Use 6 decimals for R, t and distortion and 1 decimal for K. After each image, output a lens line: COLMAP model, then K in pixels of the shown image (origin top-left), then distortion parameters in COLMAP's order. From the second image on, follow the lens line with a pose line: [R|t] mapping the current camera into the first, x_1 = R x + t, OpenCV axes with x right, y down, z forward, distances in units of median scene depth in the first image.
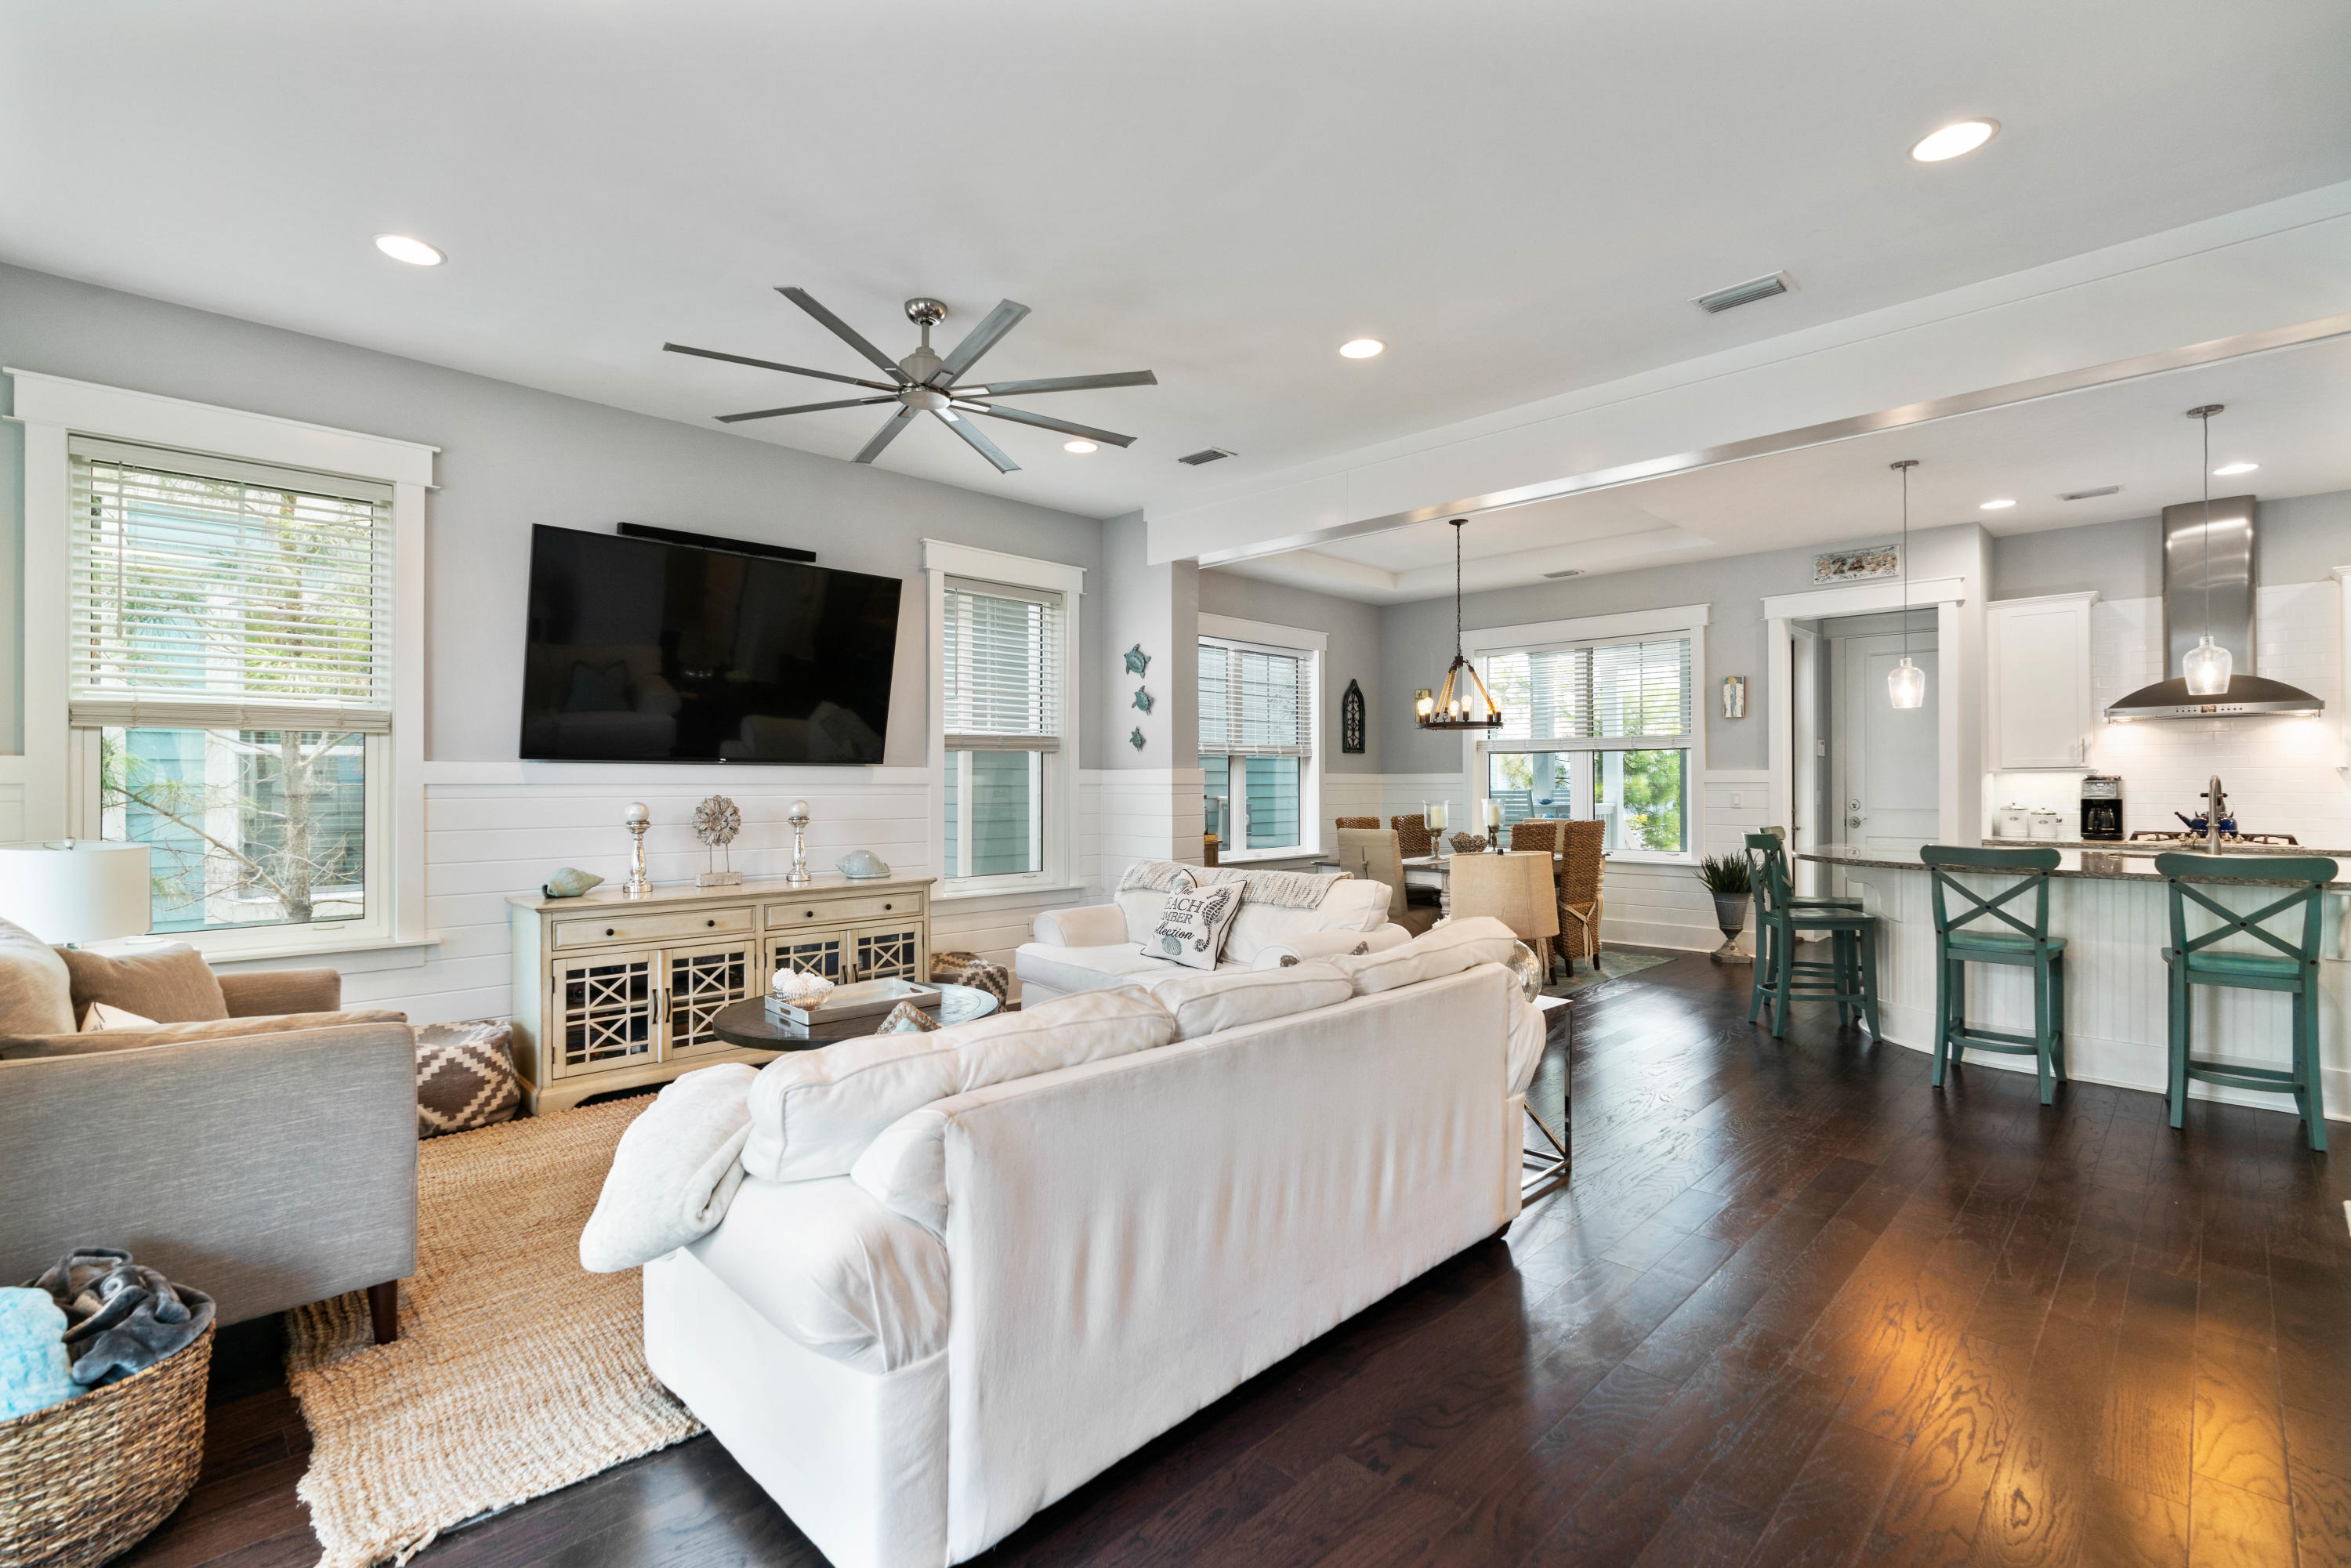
lens RADIAL K [[1070.7, 0, 1168.7], [0, 1070.7, 779.1], [0, 0, 1]] dist [-0.009923, 0.005471]
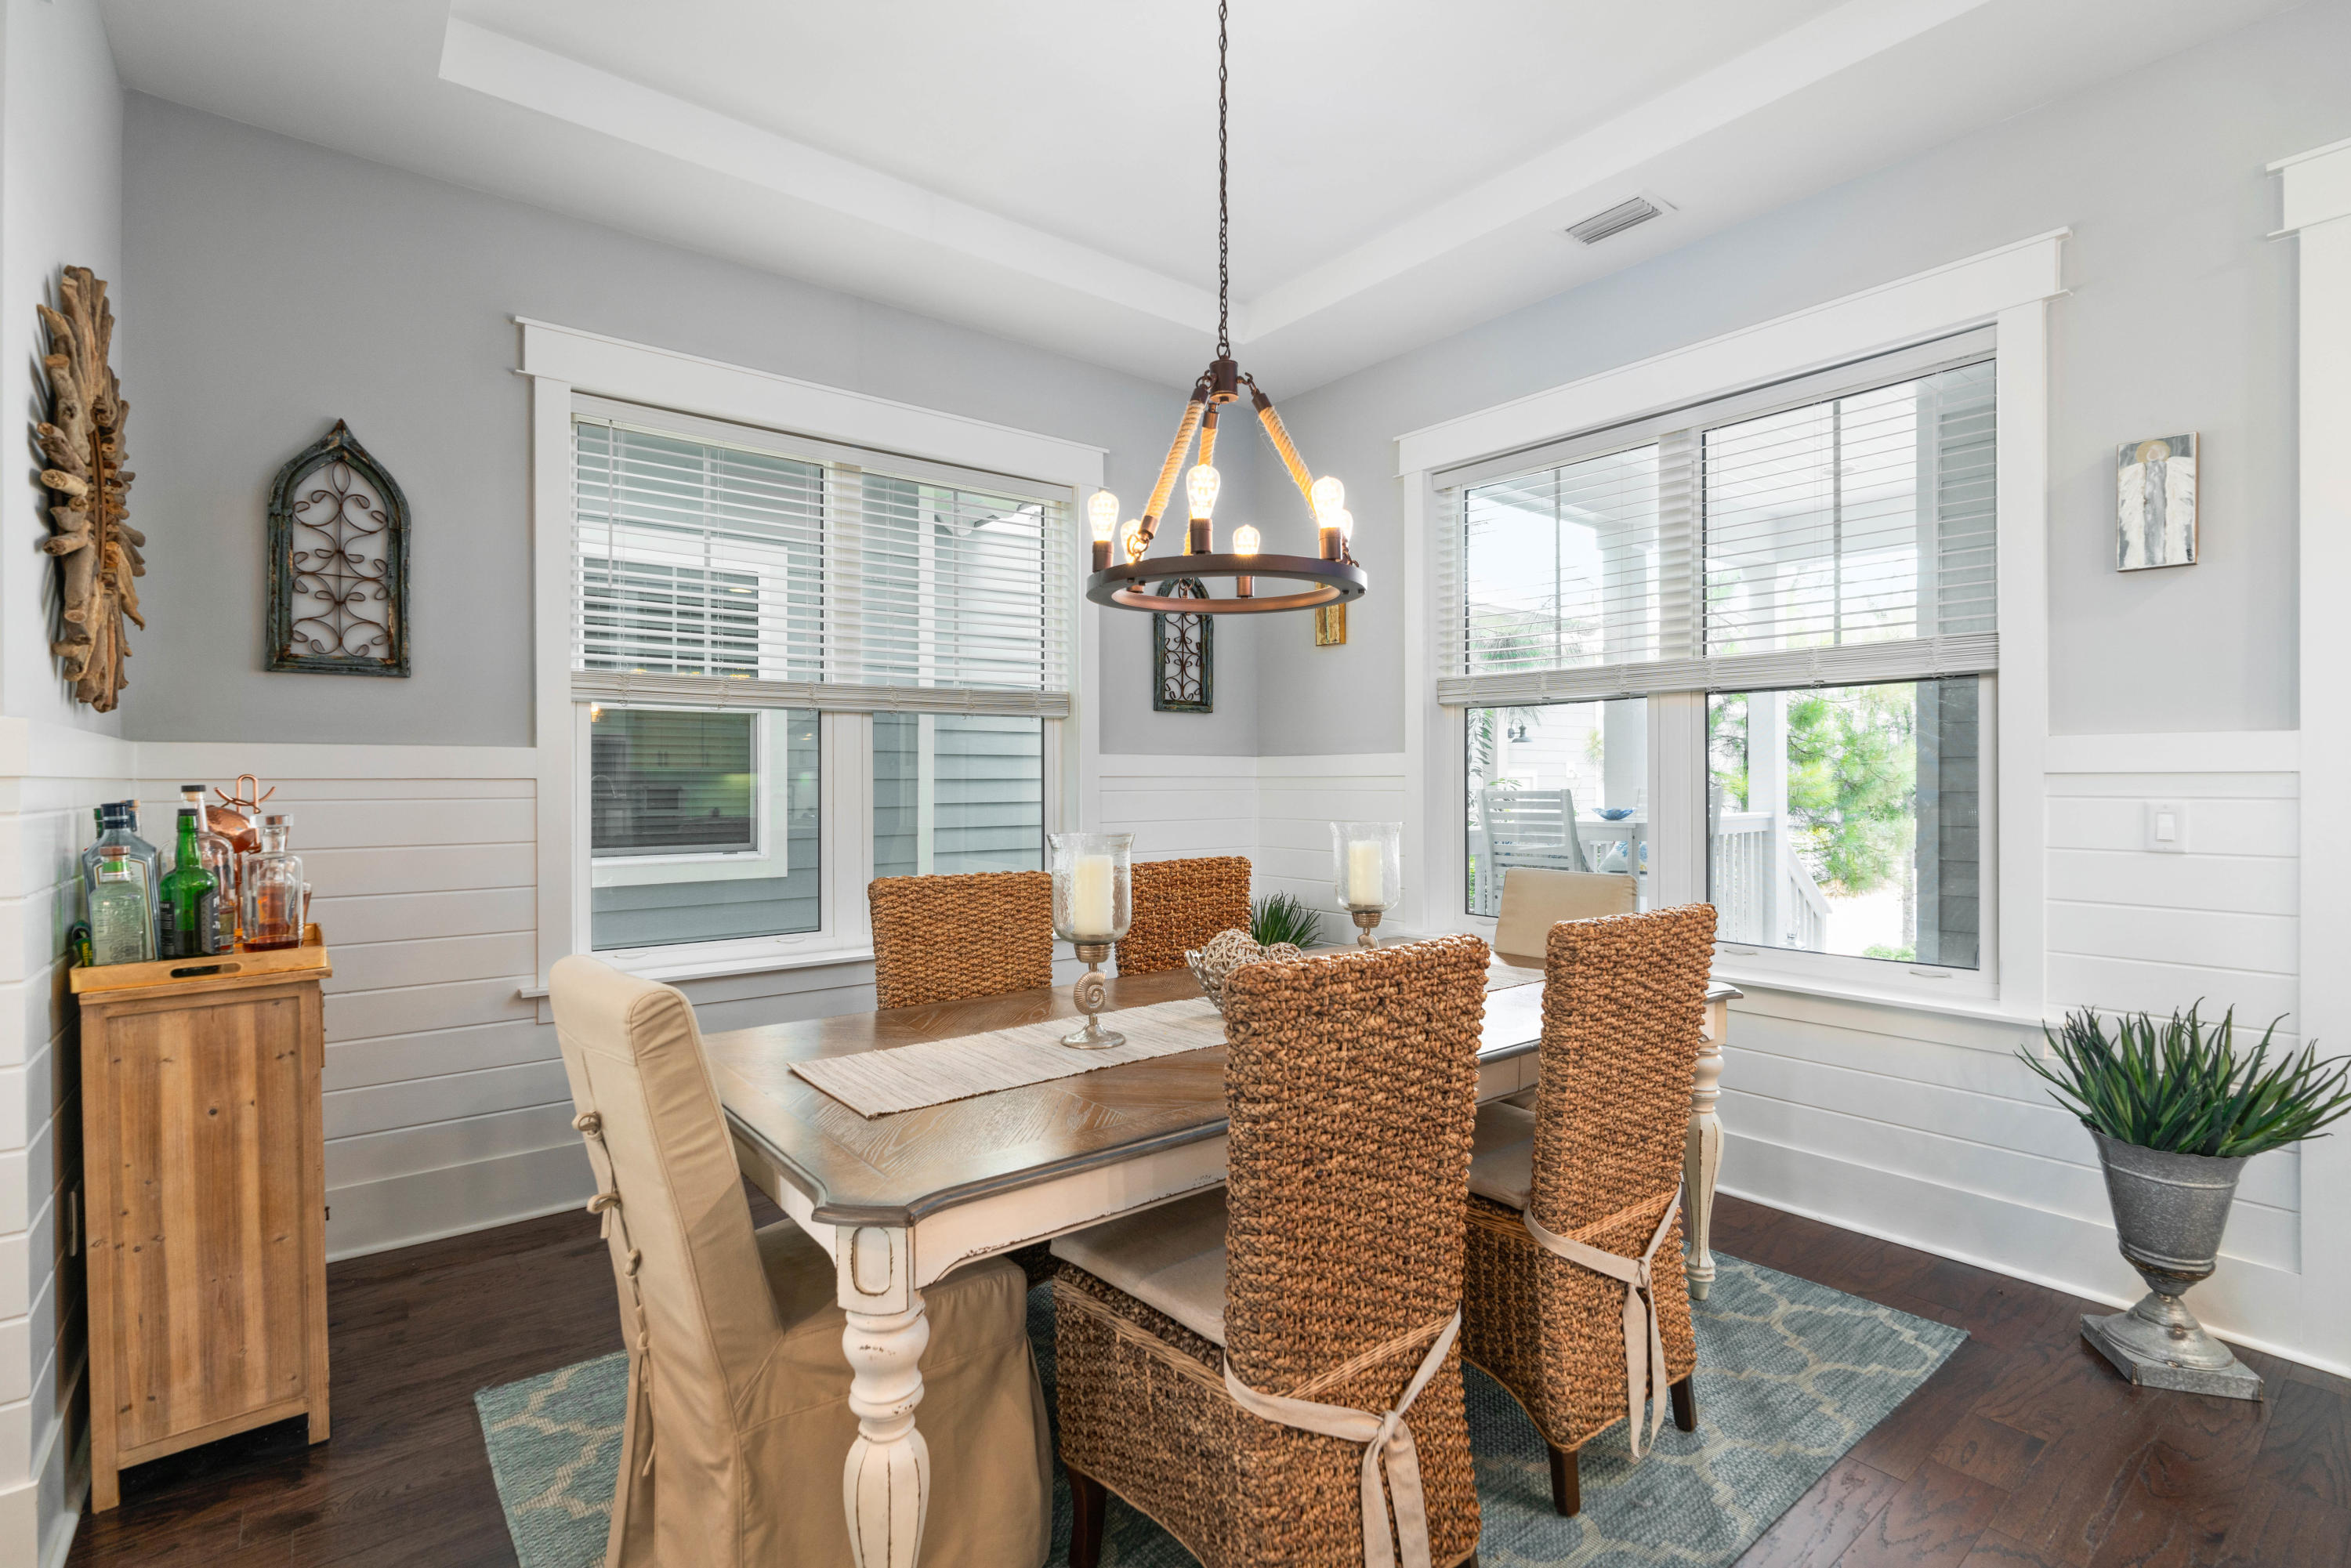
lens RADIAL K [[1092.5, 0, 1175.5], [0, 1092.5, 784.0], [0, 0, 1]] dist [-0.001829, 0.000053]
pose [[0.994095, -0.000318, -0.108515, 0.471236], [0.001346, 0.999955, 0.009395, 0.005690], [0.108507, -0.009485, 0.994050, 1.107340]]
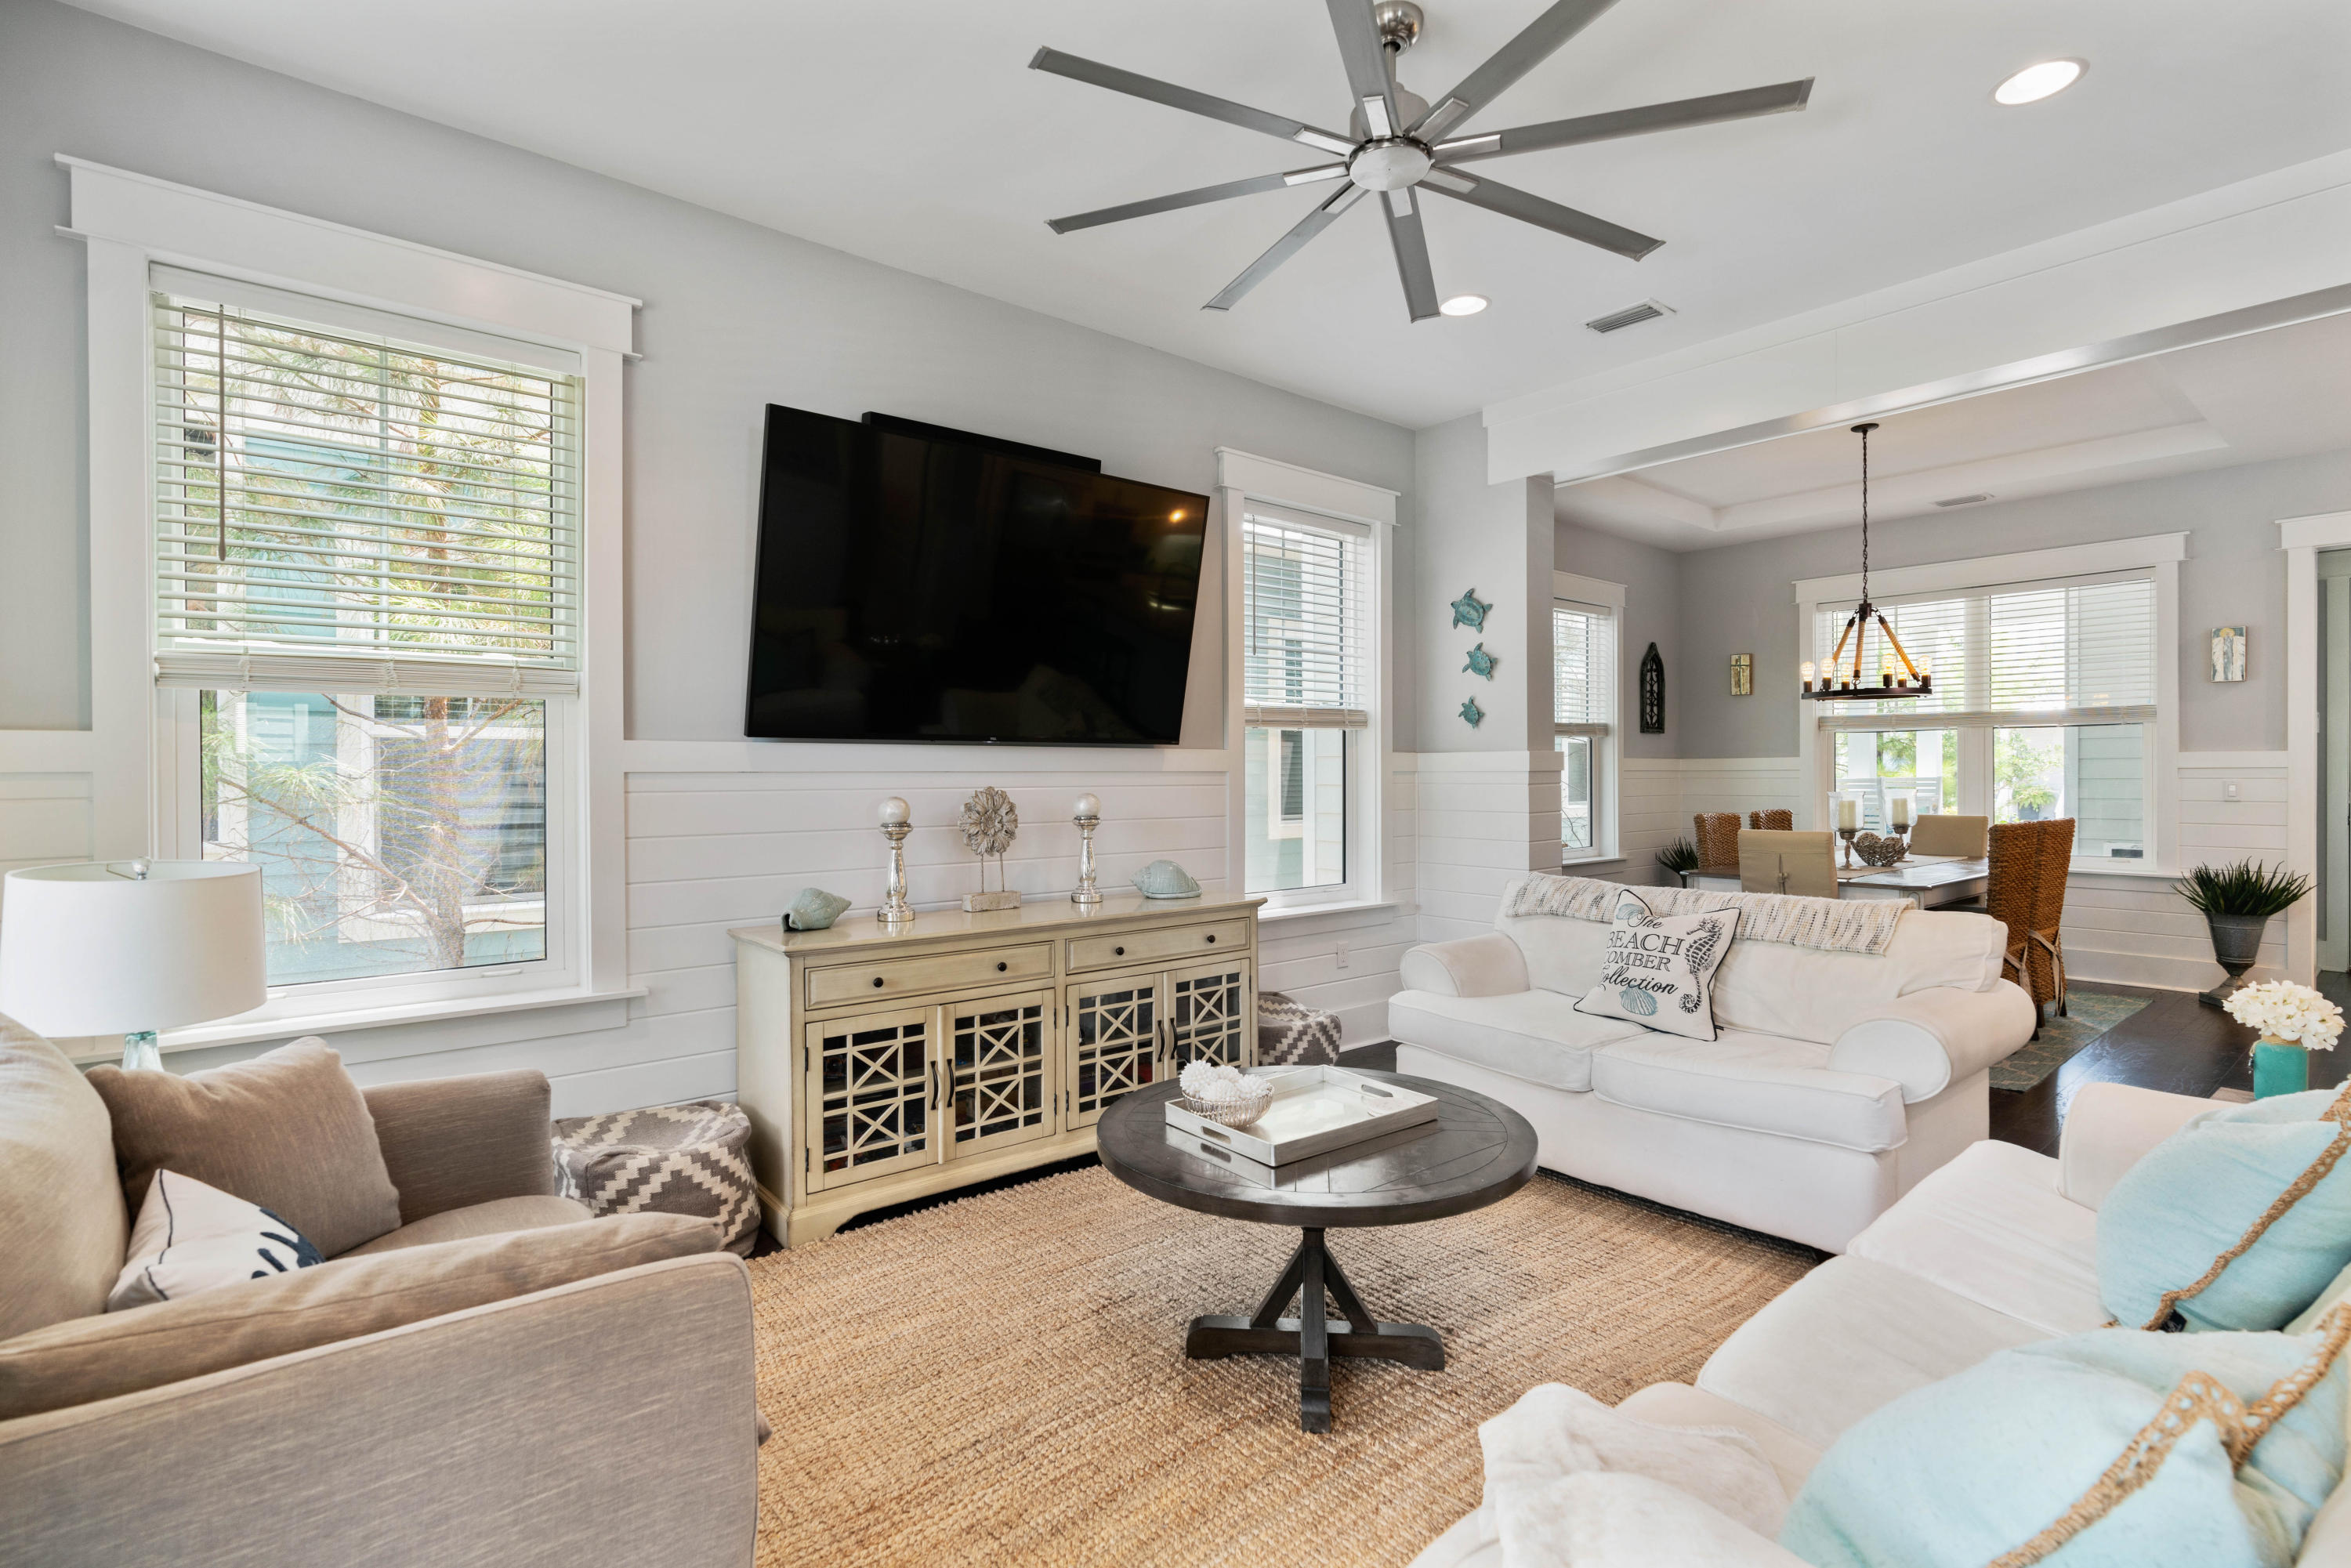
lens RADIAL K [[1116.6, 0, 1180.1], [0, 1116.6, 780.1], [0, 0, 1]] dist [-0.004260, 0.001946]
pose [[0.996409, -0.002055, -0.084651, -0.242001], [0.002928, 0.999944, 0.010192, 0.003160], [0.084626, -0.010403, 0.996358, 0.263618]]
